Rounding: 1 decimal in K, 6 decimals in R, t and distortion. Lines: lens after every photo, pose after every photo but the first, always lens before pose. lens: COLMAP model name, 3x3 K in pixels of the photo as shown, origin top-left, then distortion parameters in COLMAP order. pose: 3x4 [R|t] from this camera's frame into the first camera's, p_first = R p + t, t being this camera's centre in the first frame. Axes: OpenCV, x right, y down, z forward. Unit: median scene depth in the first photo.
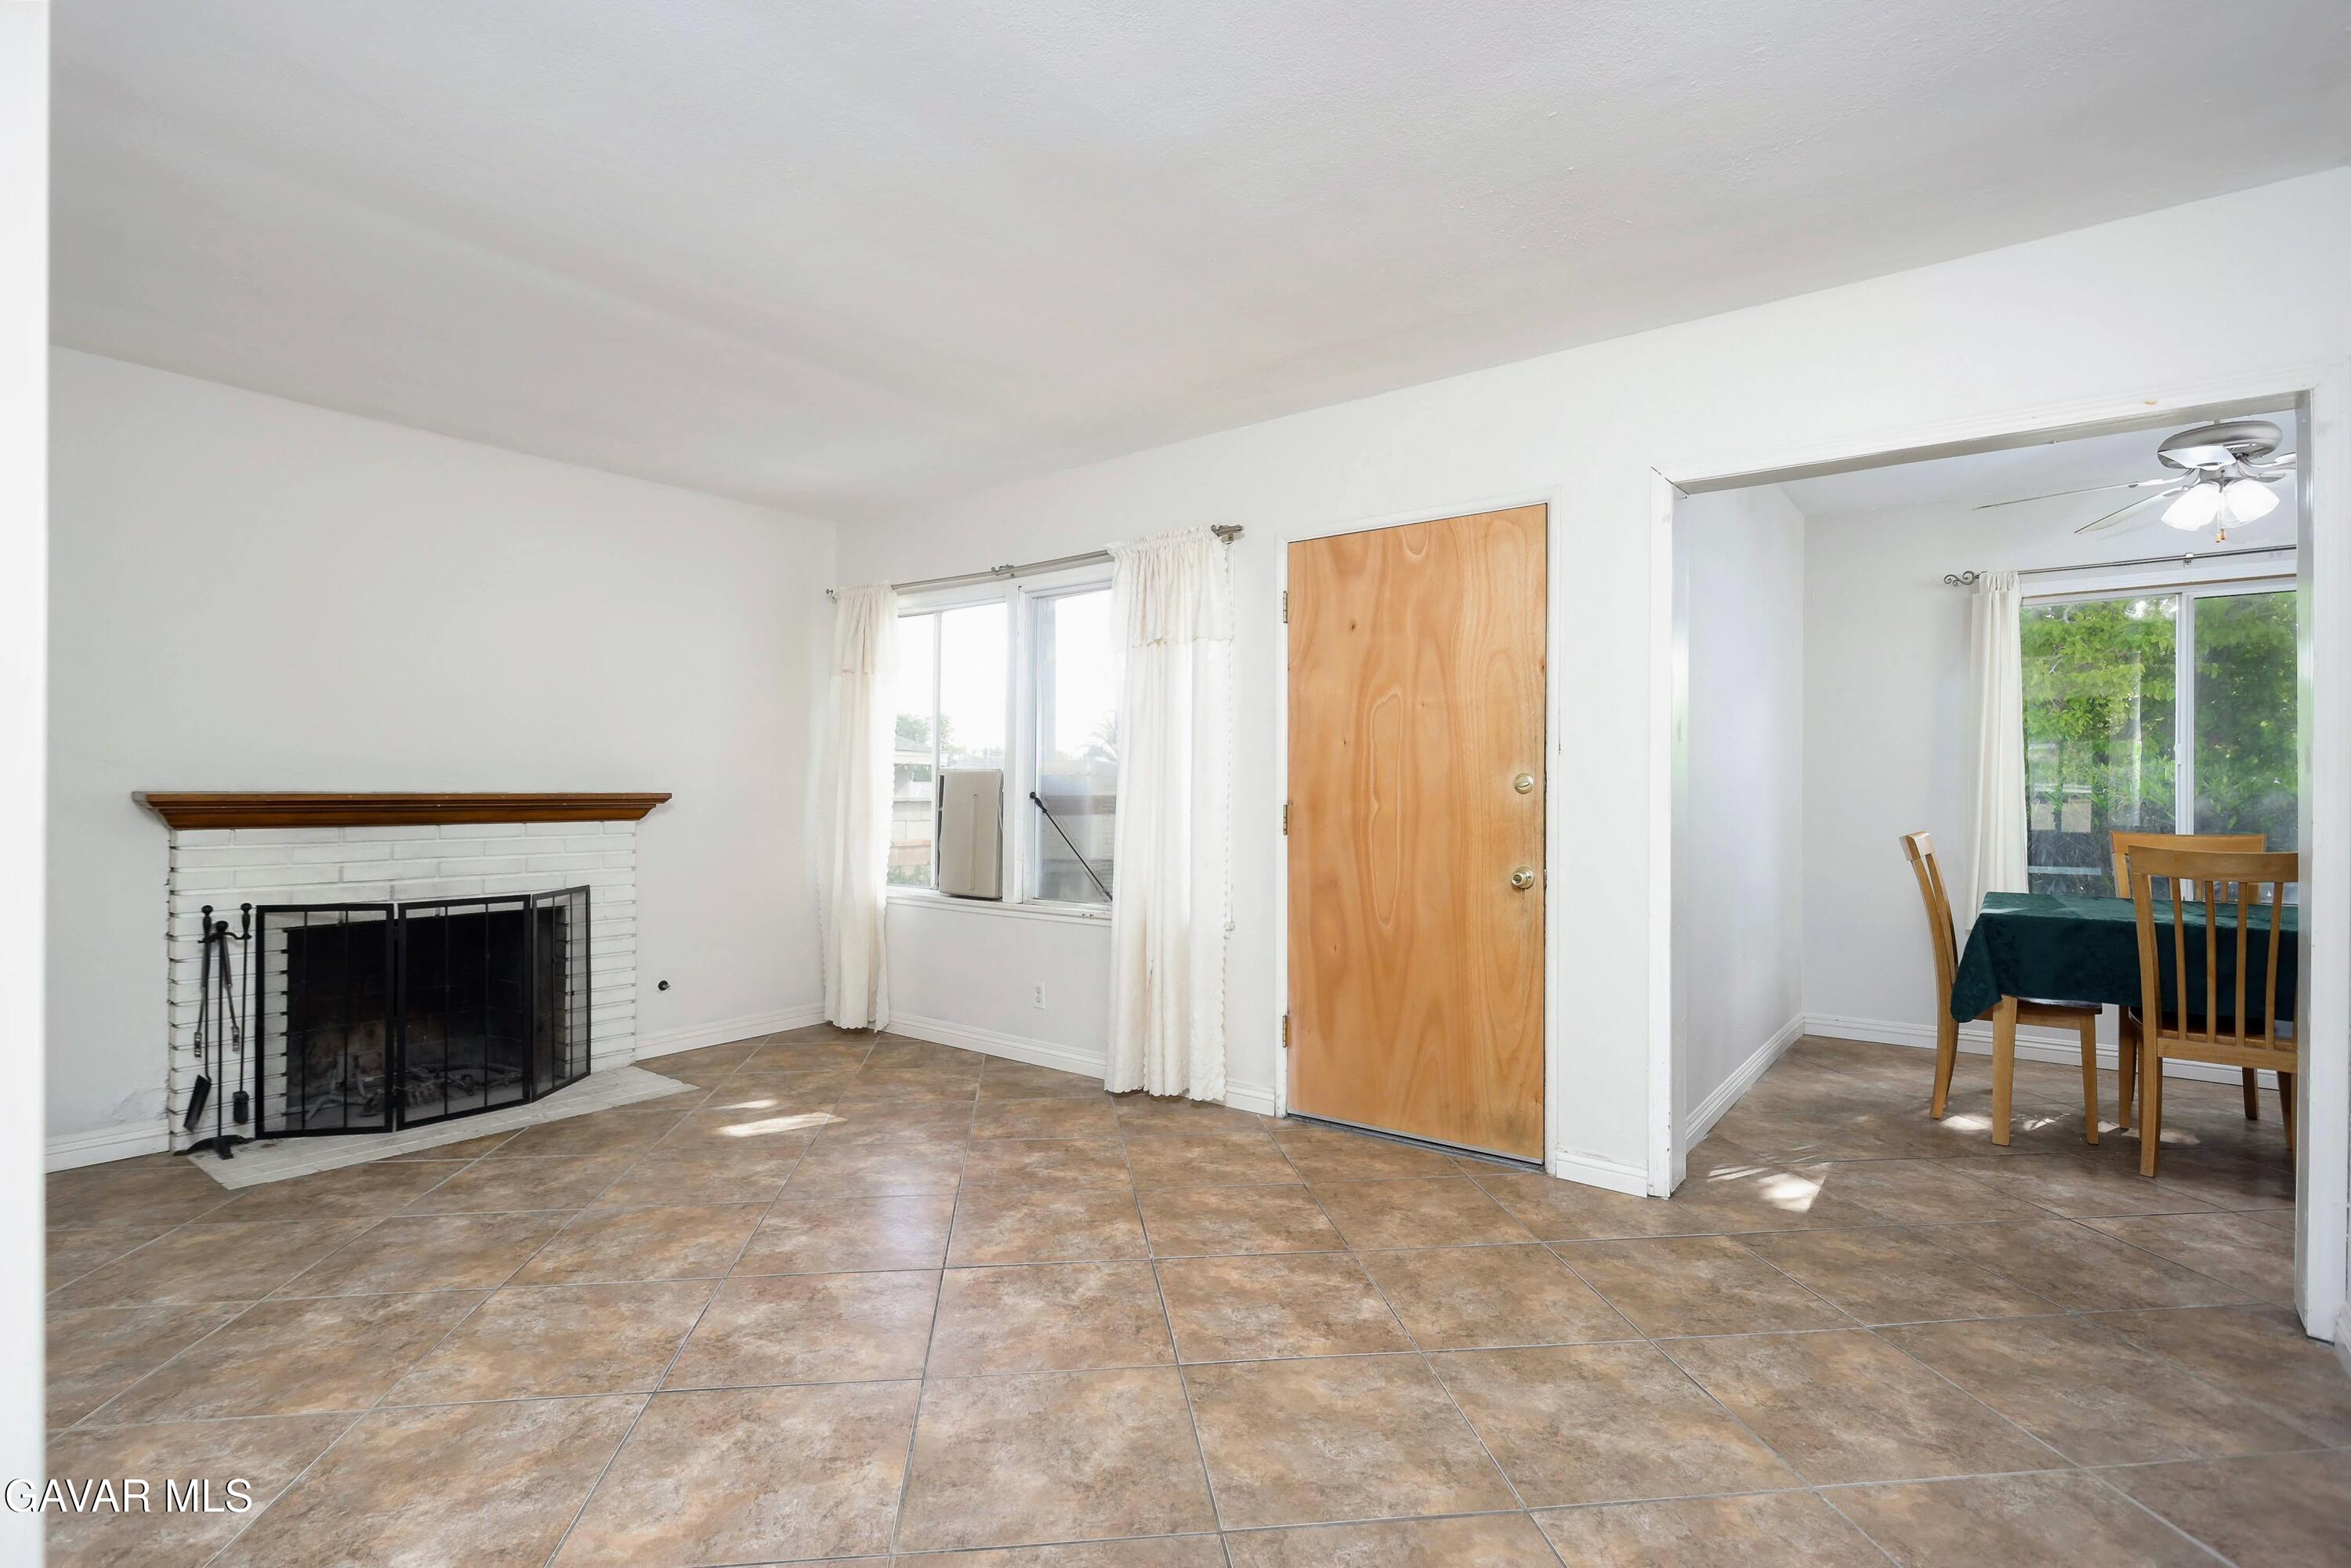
lens RADIAL K [[1142.0, 0, 1164.1], [0, 1142.0, 785.7], [0, 0, 1]] dist [0.000231, 0.002284]
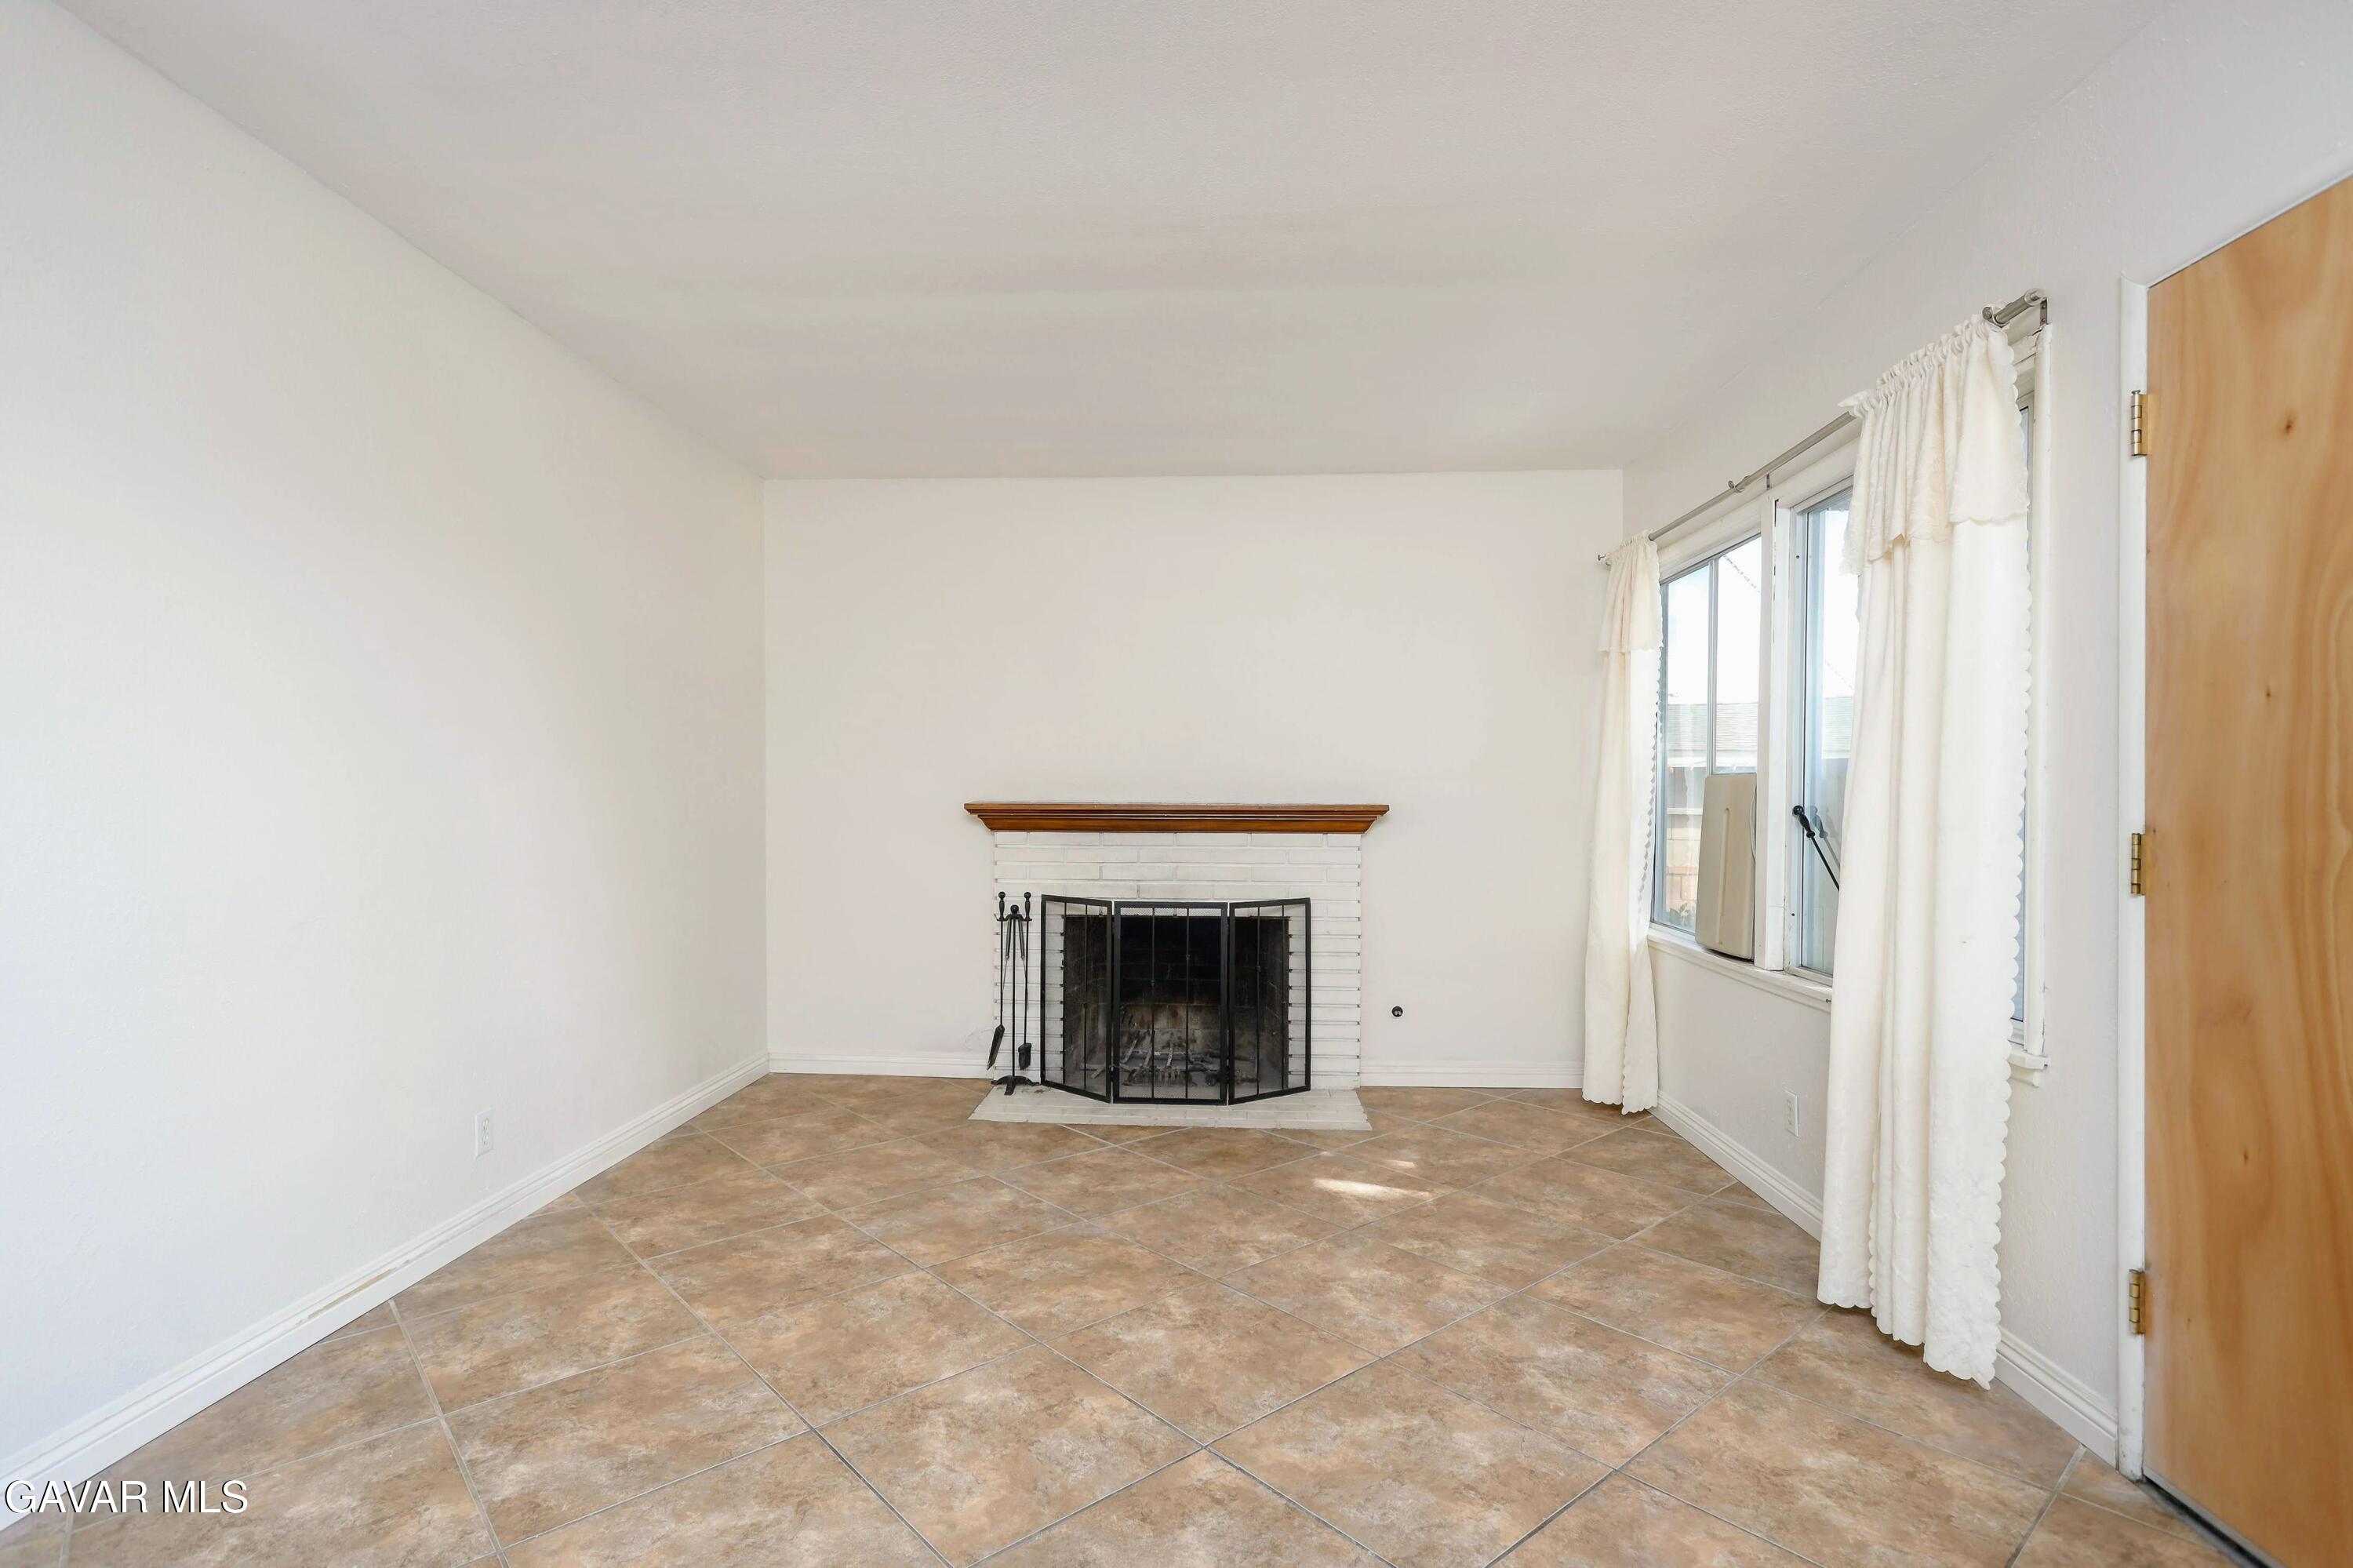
lens RADIAL K [[1145.3, 0, 1175.4], [0, 1145.3, 798.0], [0, 0, 1]] dist [-0.003073, 0.004890]
pose [[0.557021, -0.001270, -0.830497, 0.293096], [-0.000195, 0.999999, -0.001660, 0.002735], [0.830498, 0.001087, 0.557020, 0.406428]]
